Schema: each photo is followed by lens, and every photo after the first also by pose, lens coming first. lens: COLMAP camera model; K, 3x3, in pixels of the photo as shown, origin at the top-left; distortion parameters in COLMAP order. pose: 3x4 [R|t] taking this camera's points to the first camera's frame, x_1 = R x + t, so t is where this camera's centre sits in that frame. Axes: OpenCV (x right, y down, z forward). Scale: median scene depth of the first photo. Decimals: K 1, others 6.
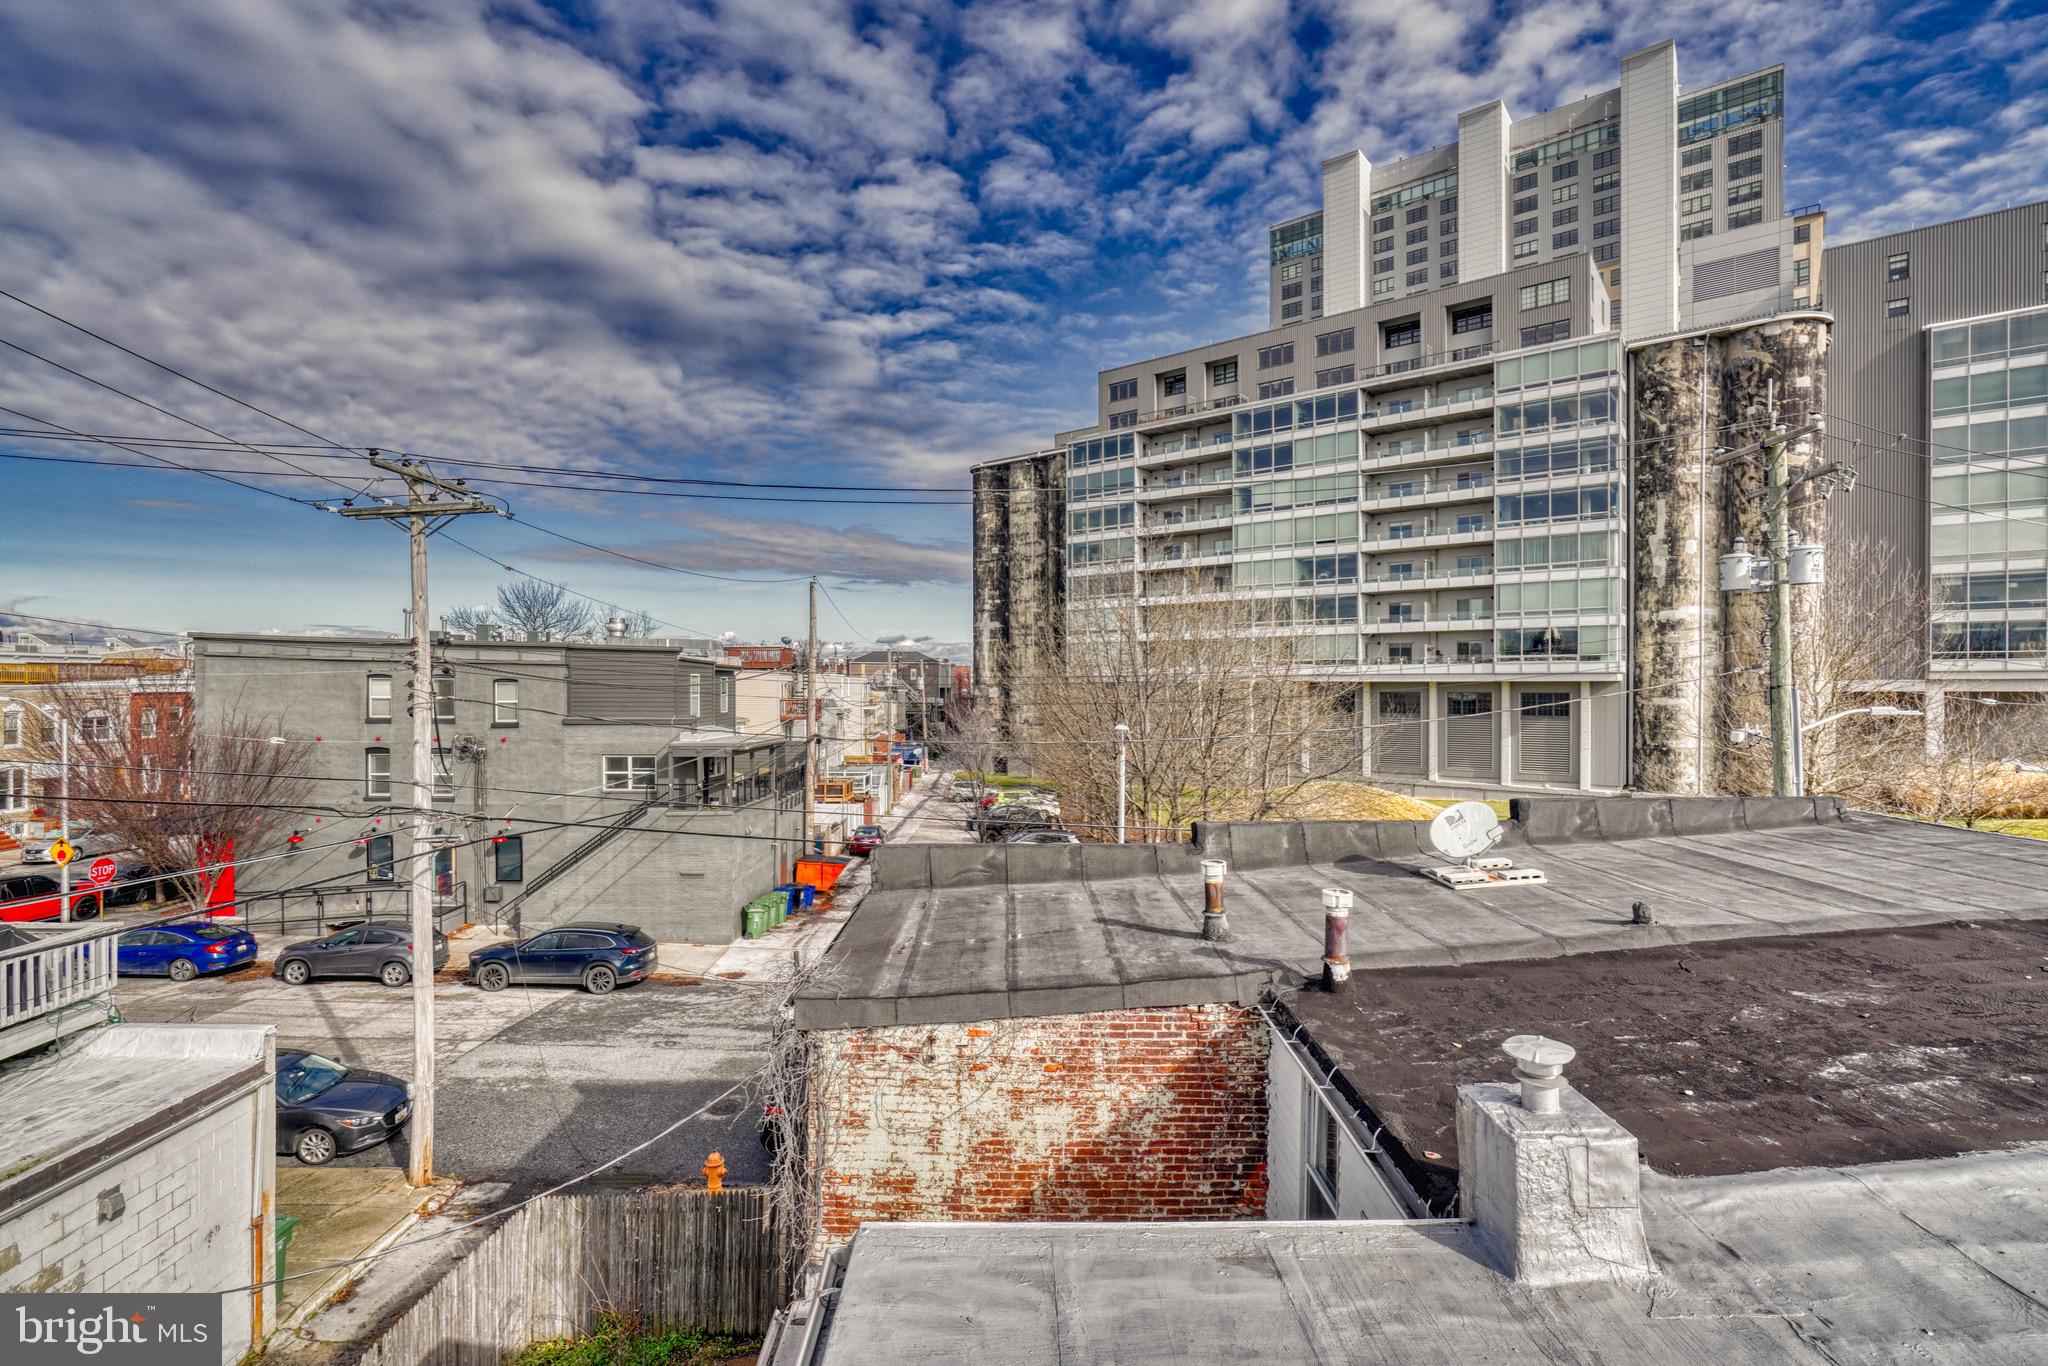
lens RADIAL K [[943.3, 0, 1019.7], [0, 943.3, 691.6], [0, 0, 1]] dist [-0.011506, 0.004942]
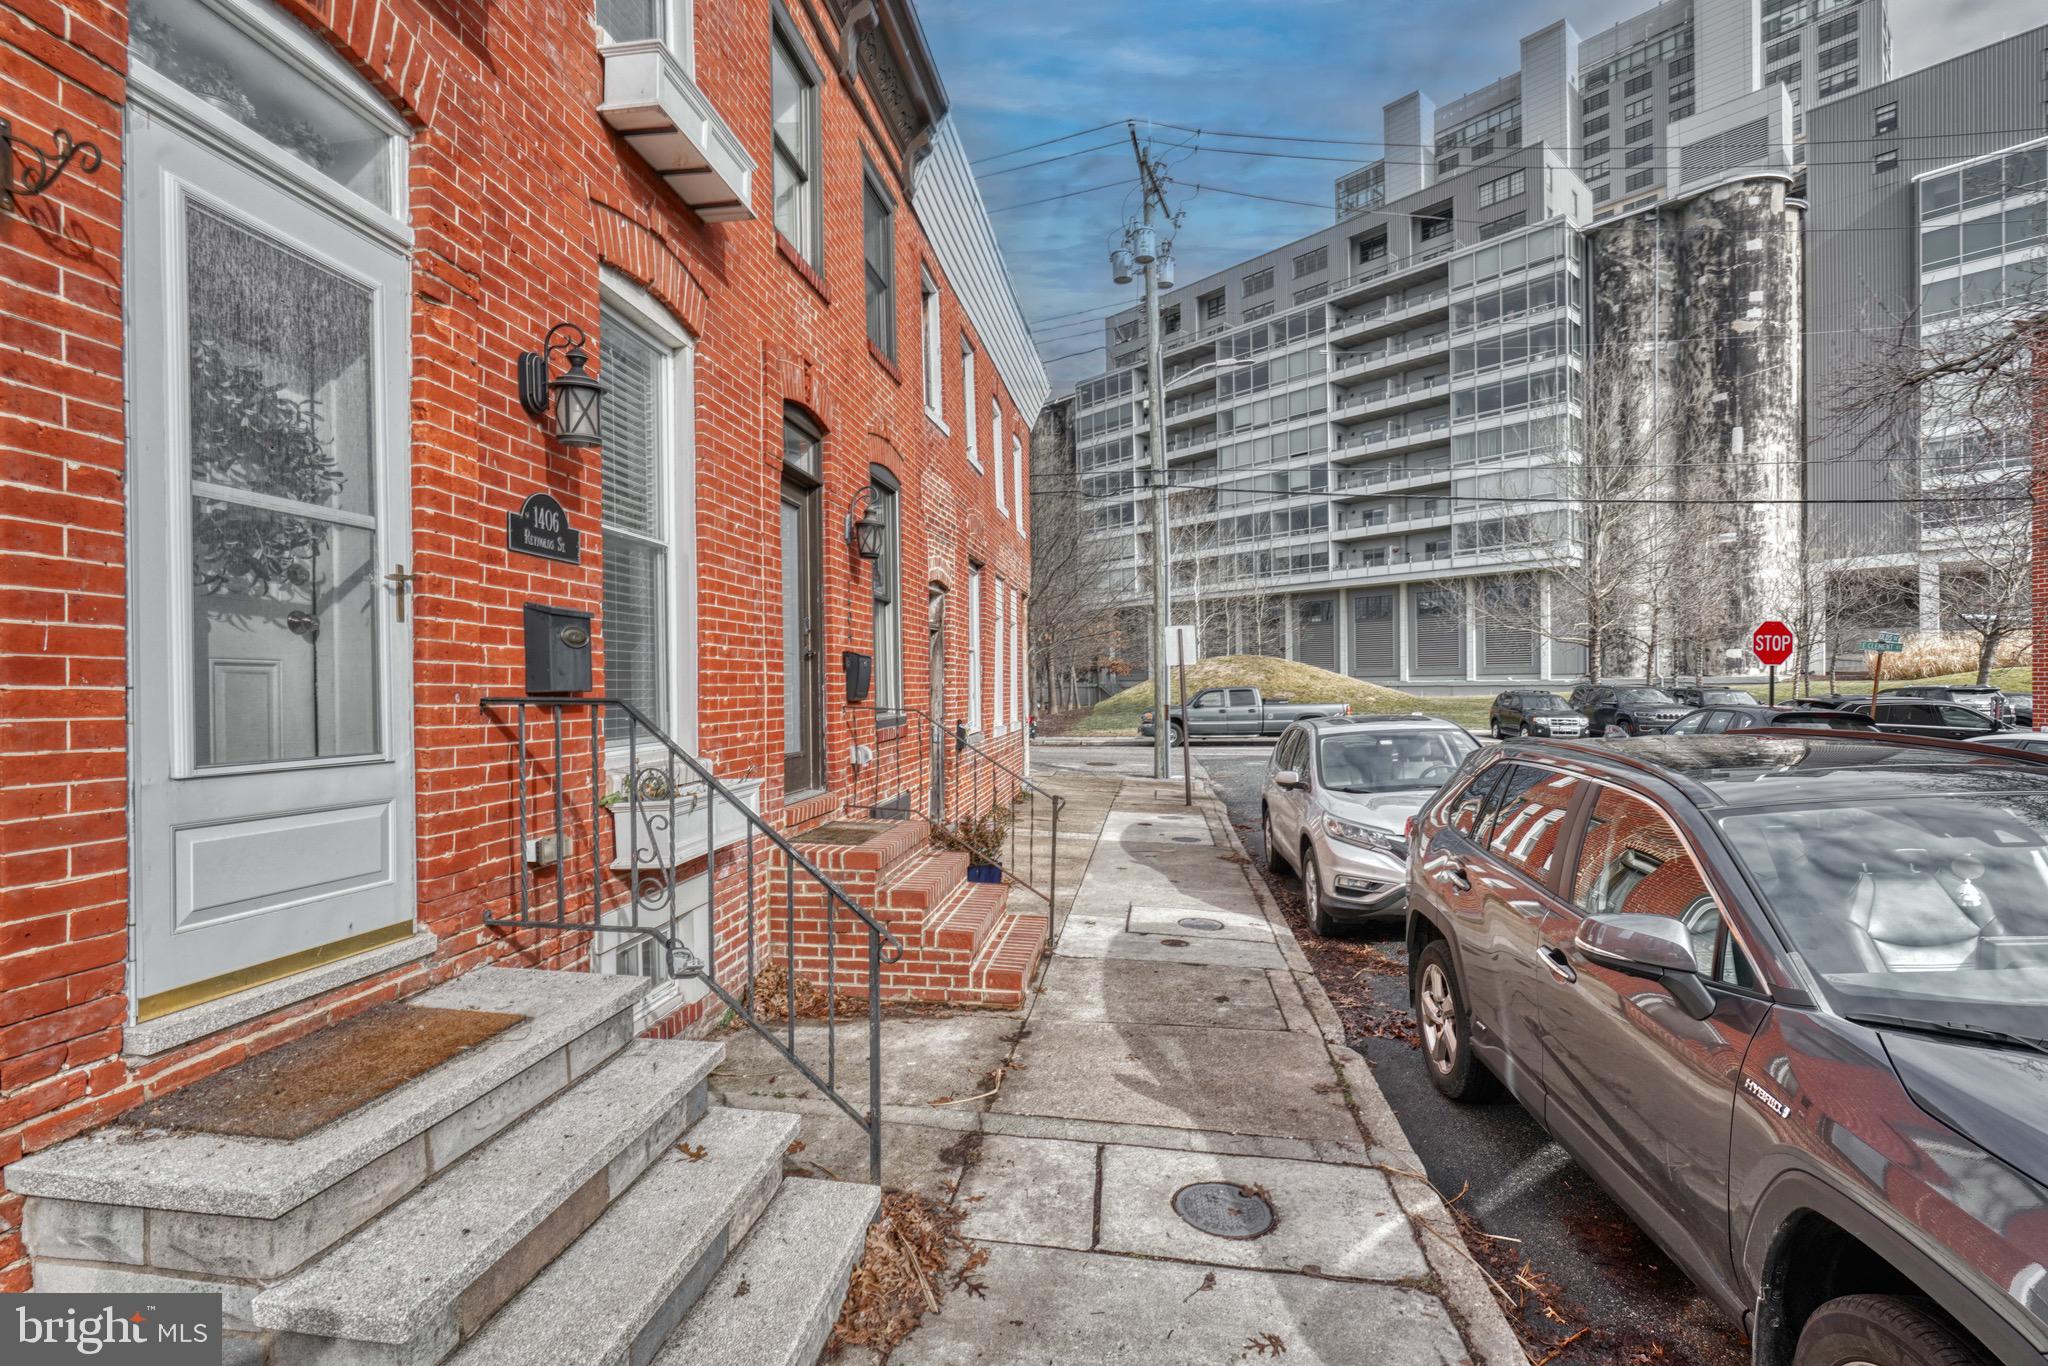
lens RADIAL K [[930.2, 0, 1011.9], [0, 930.2, 695.2], [0, 0, 1]] dist [-0.001457, 0.001105]
pose [[0.985849, -0.006368, -0.167515, 0.212219], [0.006379, 0.999980, -0.000472, 0.120826], [0.167514, -0.000603, 0.985869, -0.073734]]
